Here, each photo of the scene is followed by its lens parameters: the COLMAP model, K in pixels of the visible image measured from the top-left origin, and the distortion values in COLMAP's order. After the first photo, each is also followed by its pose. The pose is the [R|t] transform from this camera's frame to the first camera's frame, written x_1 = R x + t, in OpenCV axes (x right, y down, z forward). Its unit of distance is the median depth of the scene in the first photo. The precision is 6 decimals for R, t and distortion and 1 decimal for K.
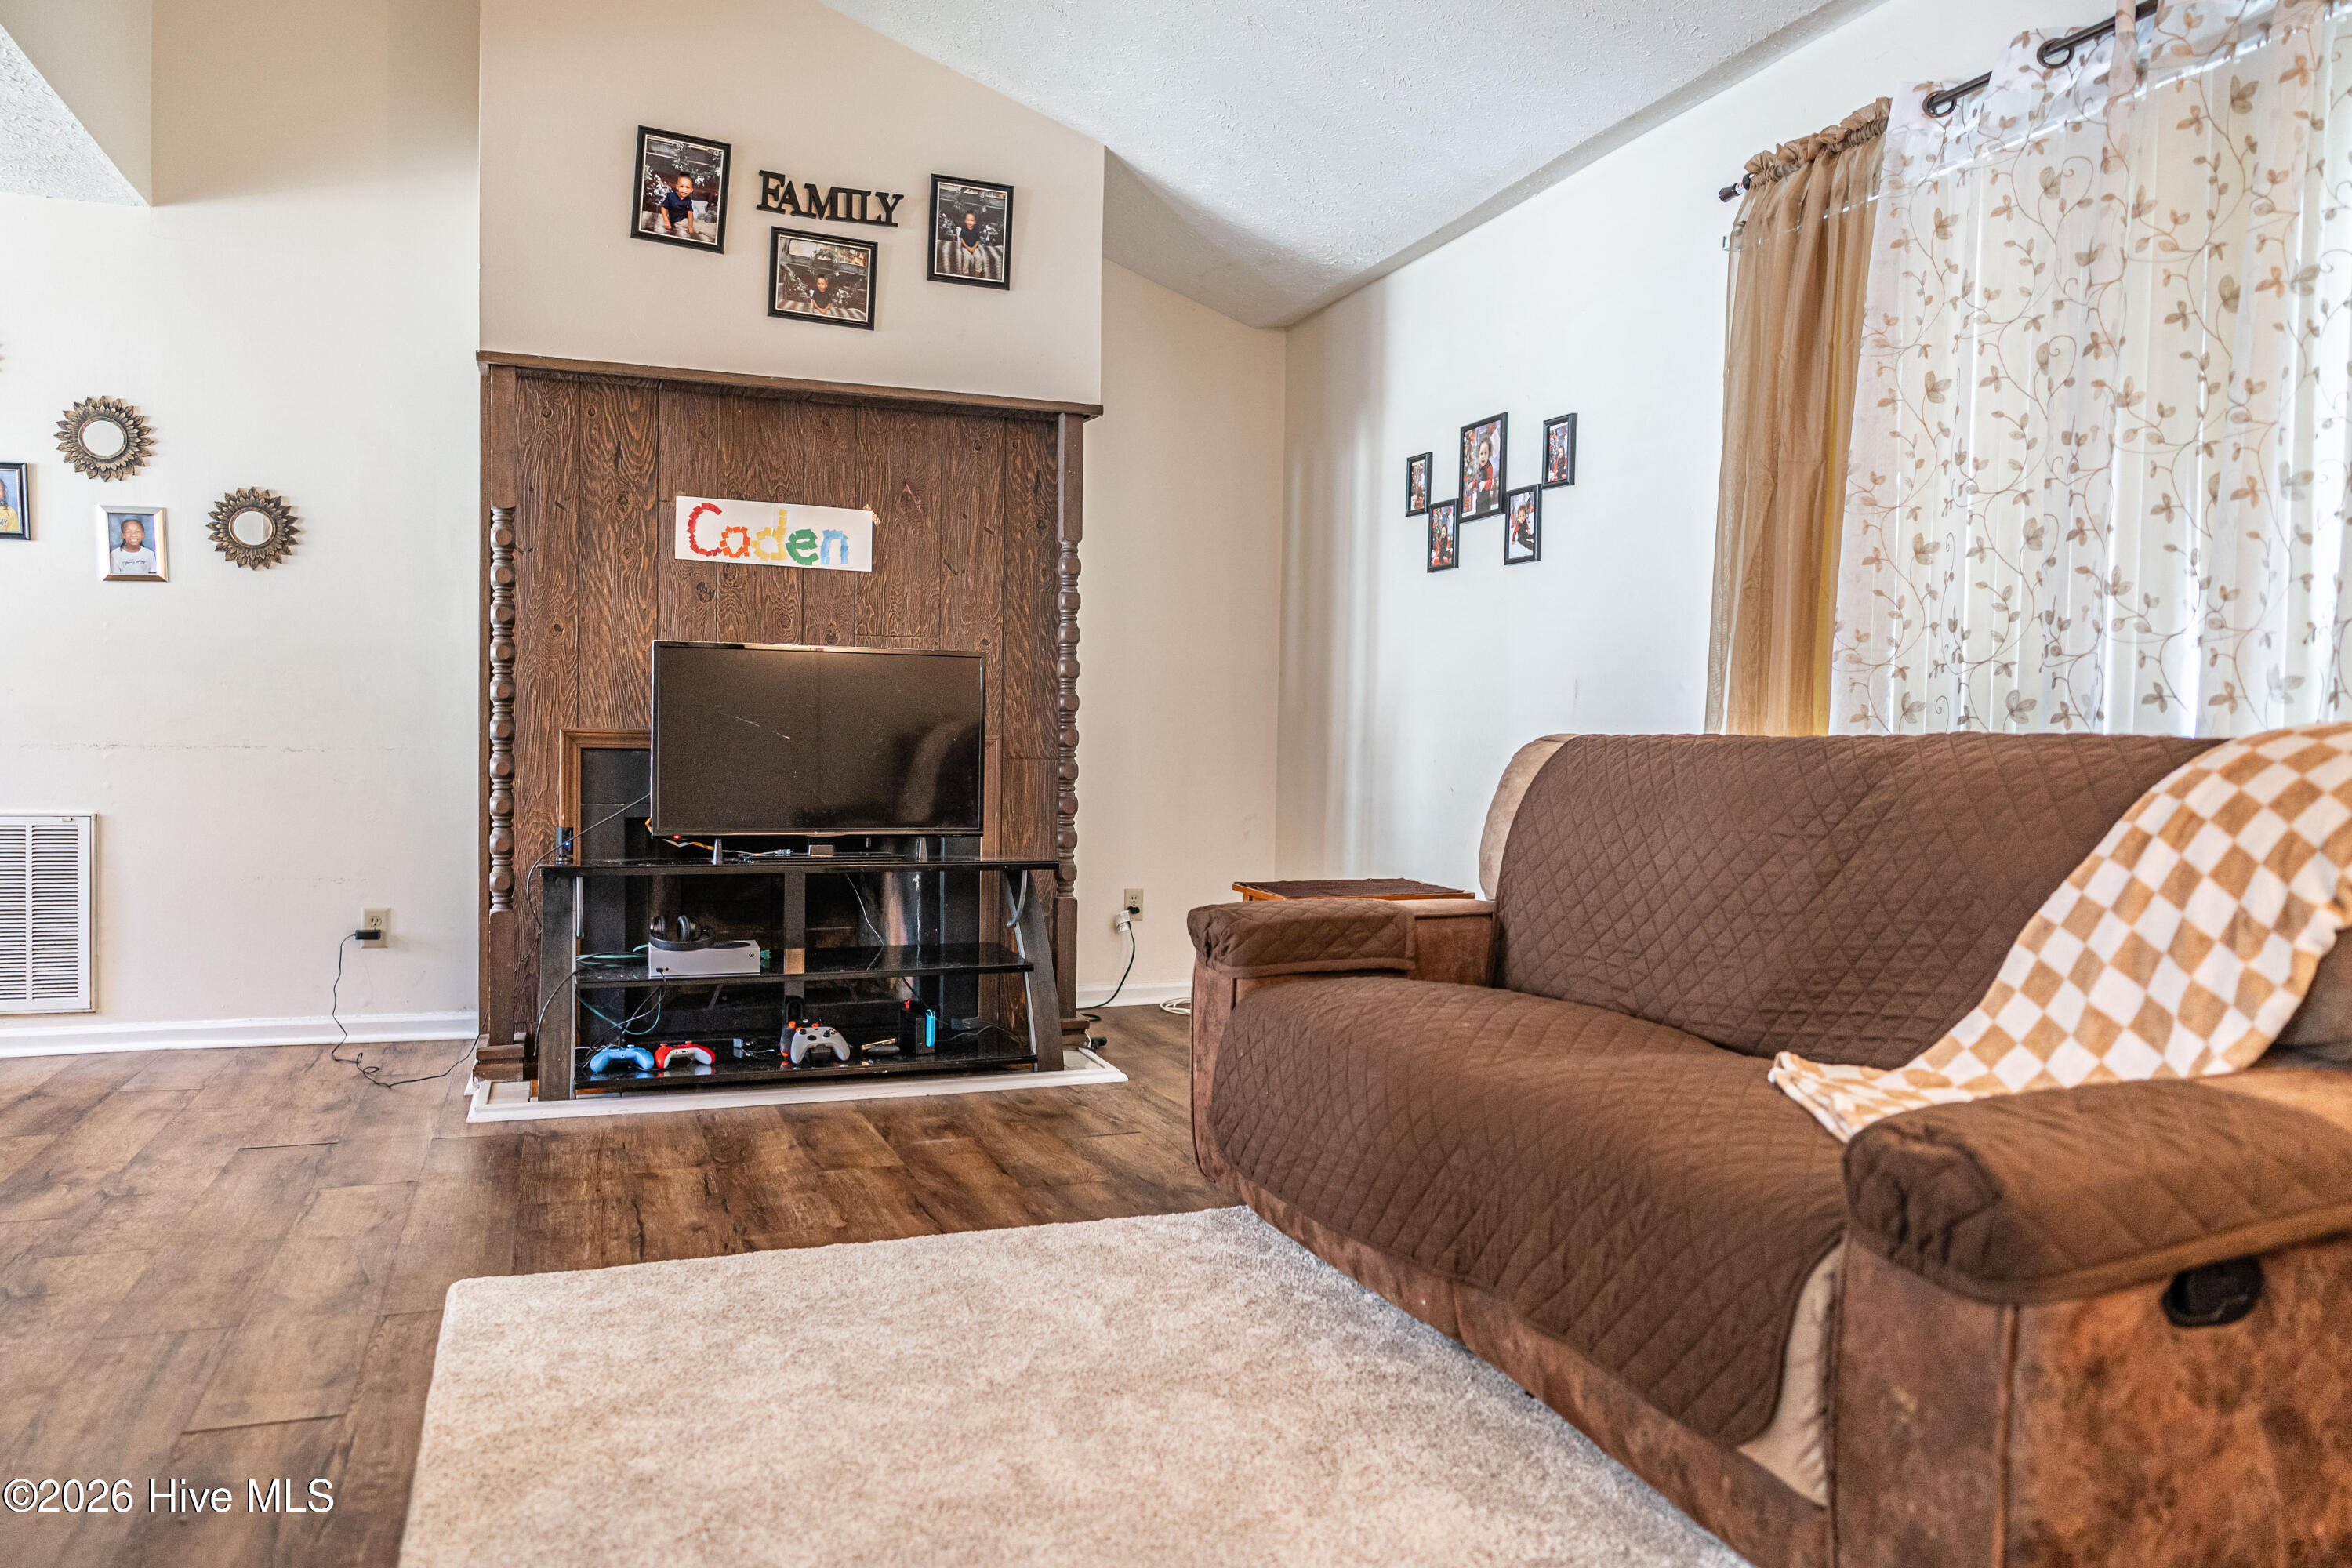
lens RADIAL K [[1674.1, 0, 1176.0], [0, 1674.1, 784.0], [0, 0, 1]] dist [0.003546, 0.002379]
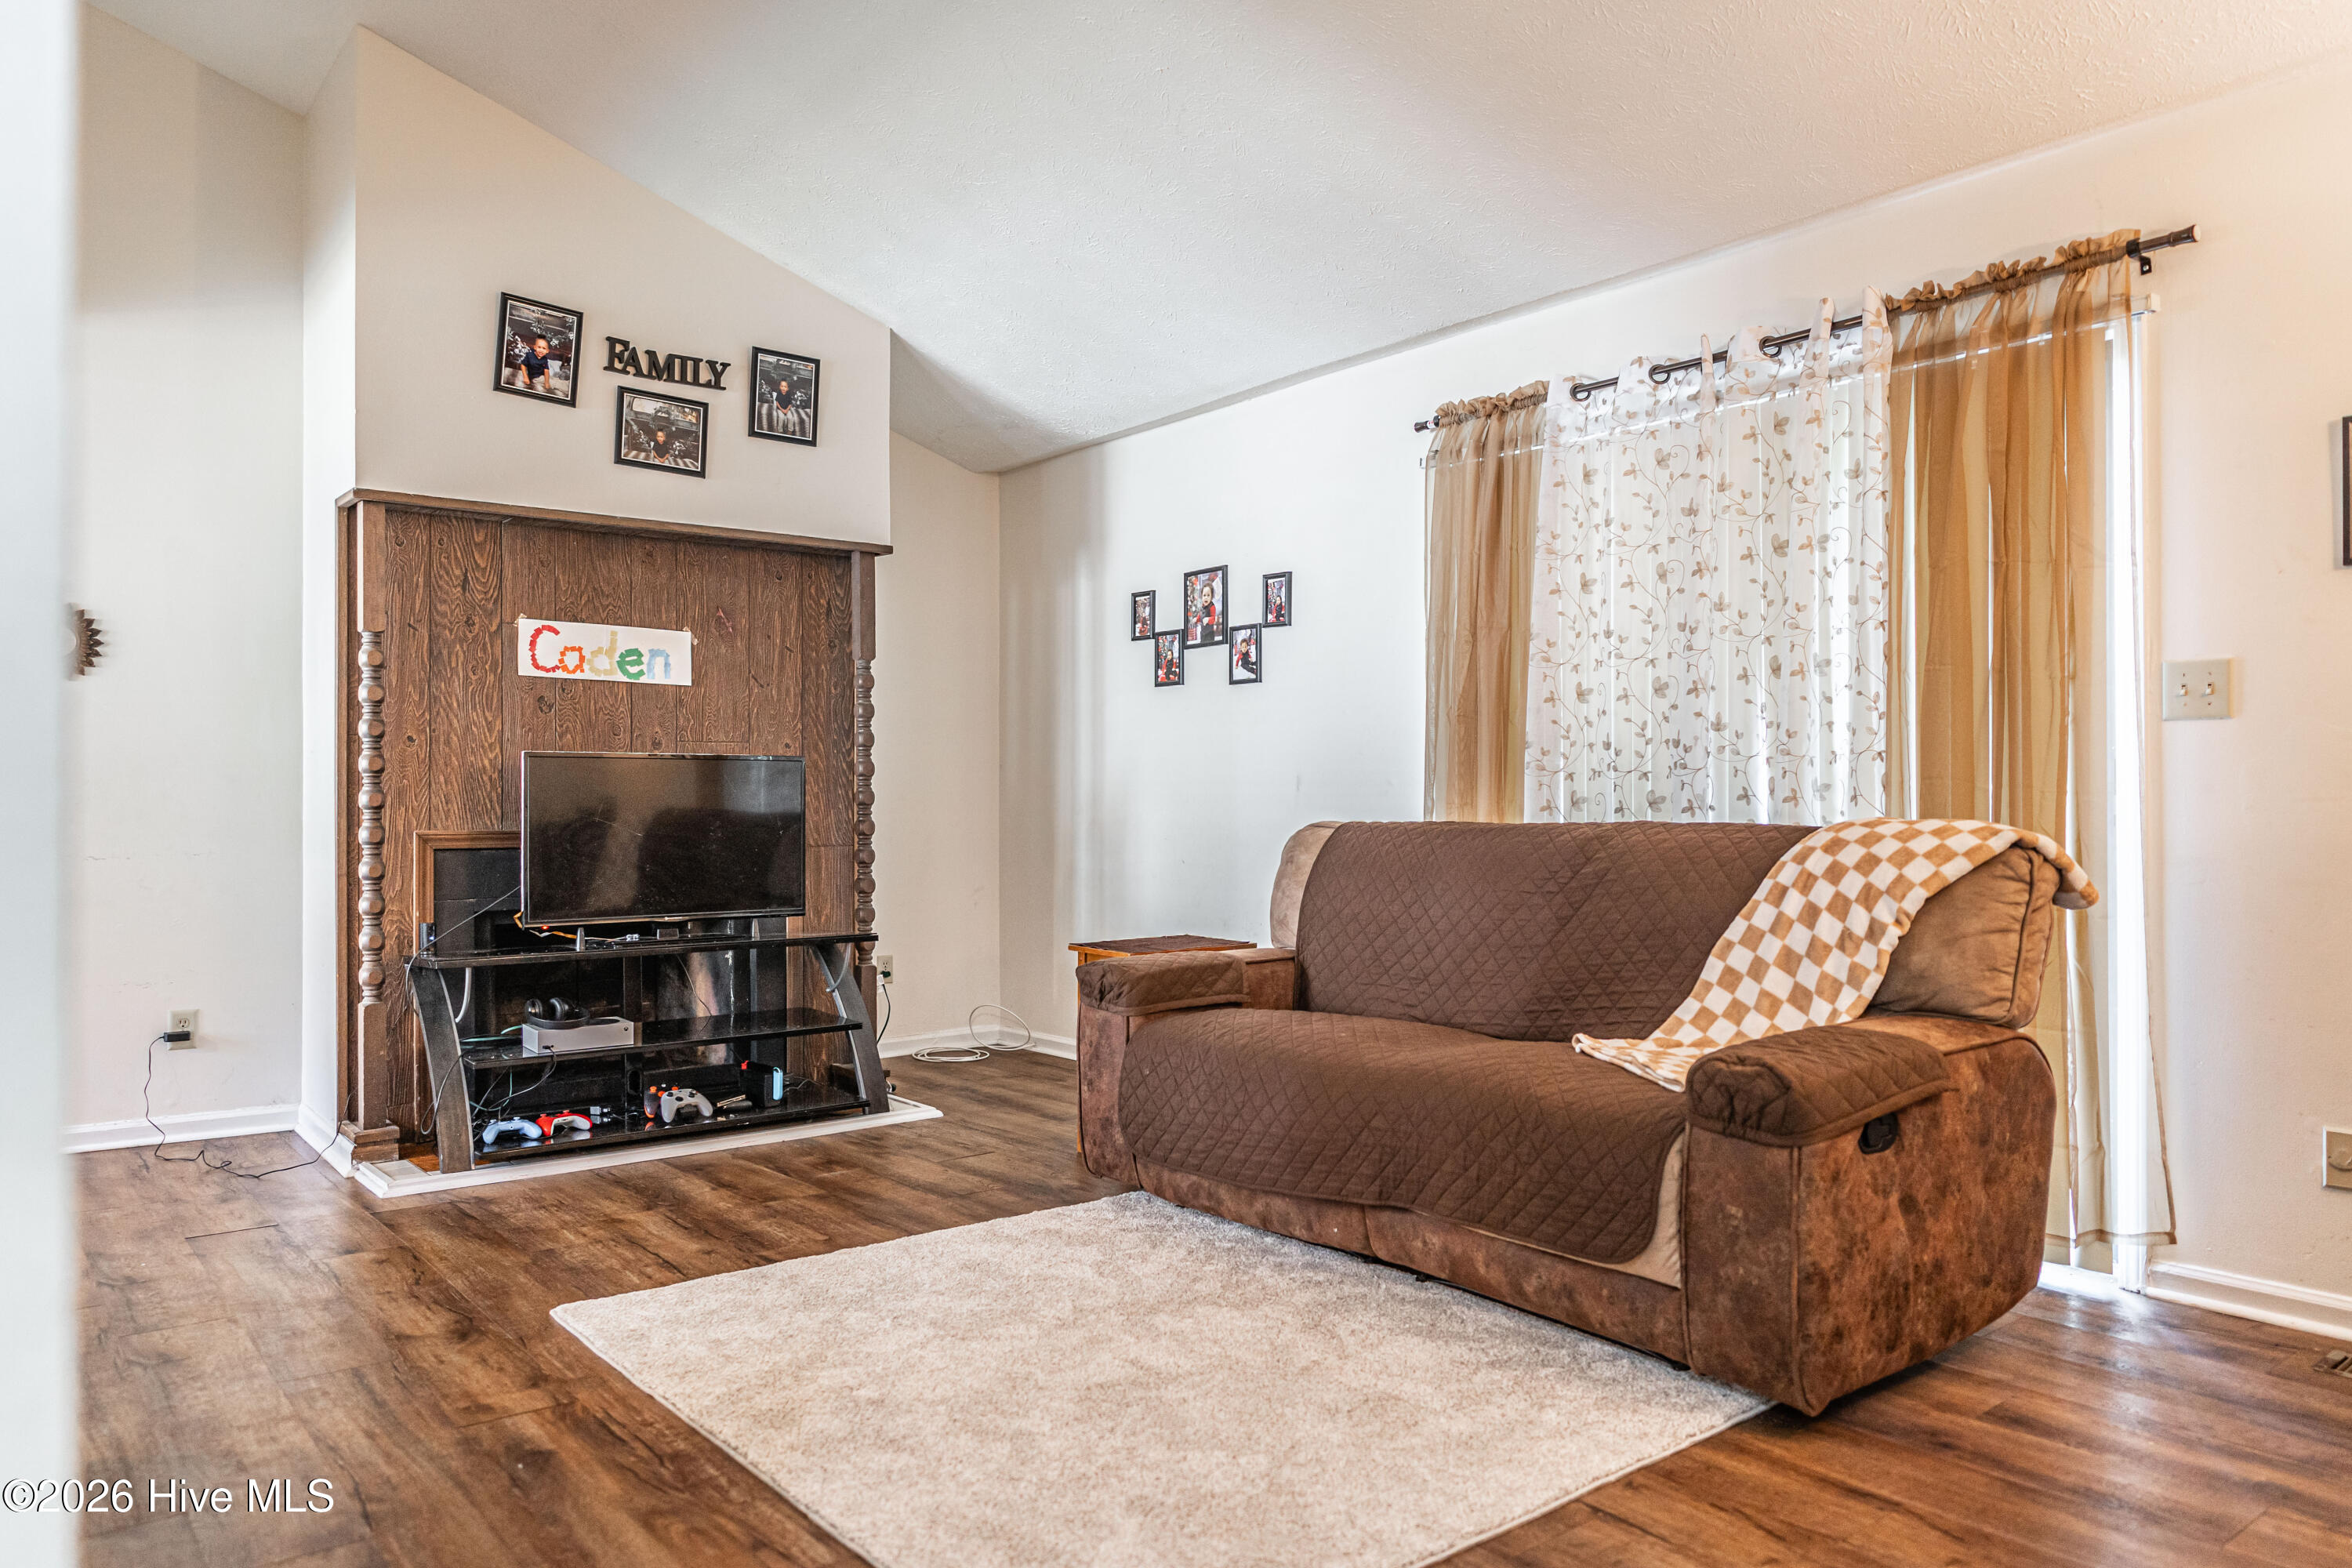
lens RADIAL K [[1674.1, 0, 1176.0], [0, 1674.1, 784.0], [0, 0, 1]] dist [0.003546, 0.002379]
pose [[0.945850, -0.016095, 0.324203, -0.320108], [0.027346, 0.999170, -0.030177, -0.022666], [-0.323449, 0.037408, 0.945506, -0.233557]]
